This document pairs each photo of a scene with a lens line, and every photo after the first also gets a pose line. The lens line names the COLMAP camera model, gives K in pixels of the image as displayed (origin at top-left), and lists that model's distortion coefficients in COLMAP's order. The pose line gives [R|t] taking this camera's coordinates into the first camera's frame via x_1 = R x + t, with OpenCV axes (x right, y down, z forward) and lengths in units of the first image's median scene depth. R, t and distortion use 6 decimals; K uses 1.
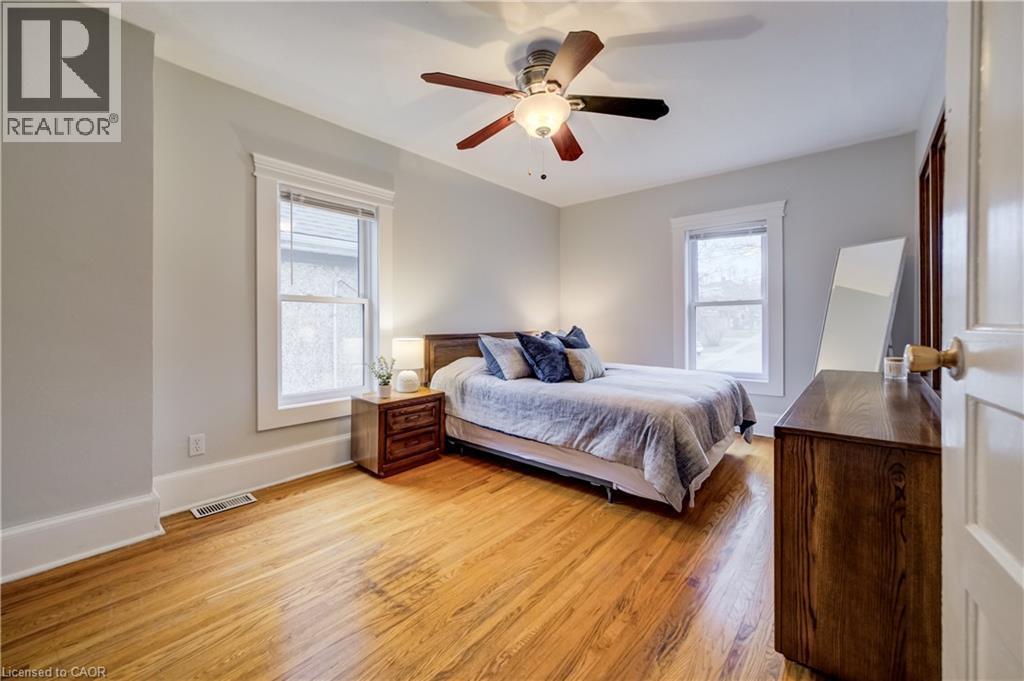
lens RADIAL K [[410.4, 0, 512.0], [0, 410.4, 340.5], [0, 0, 1]] dist [0.001120, 0.000191]
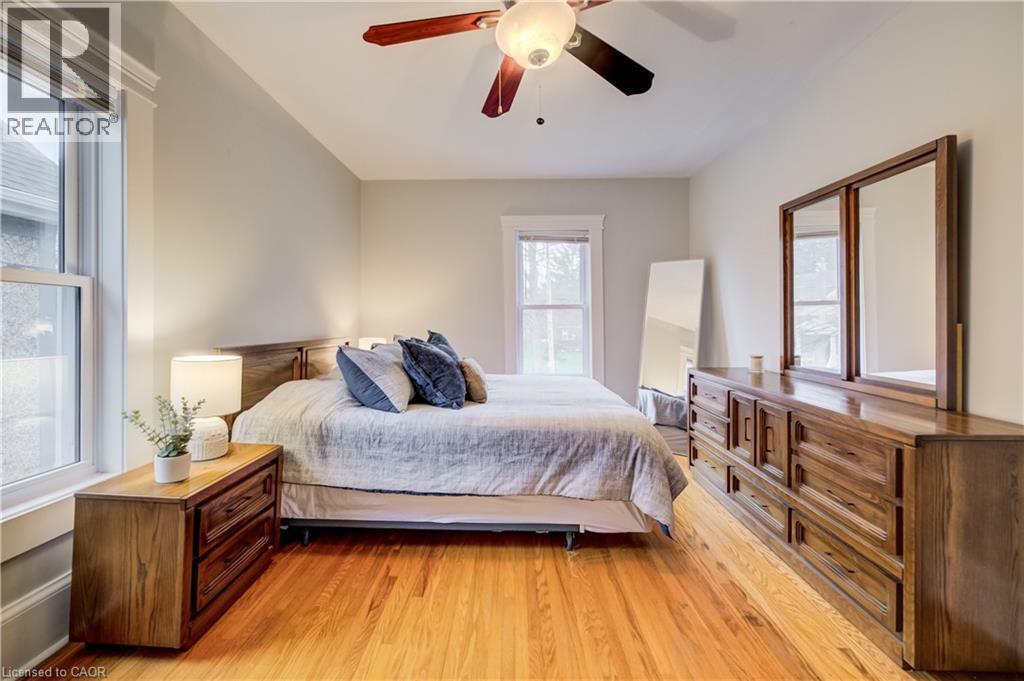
lens RADIAL K [[423.7, 0, 507.9], [0, 423.7, 331.9], [0, 0, 1]] dist [-0.000487, 0.000456]
pose [[0.779565, -0.009584, 0.626247, -0.360763], [0.026514, 0.999492, -0.017710, -0.020692], [-0.625759, 0.030410, 0.779423, 0.404018]]
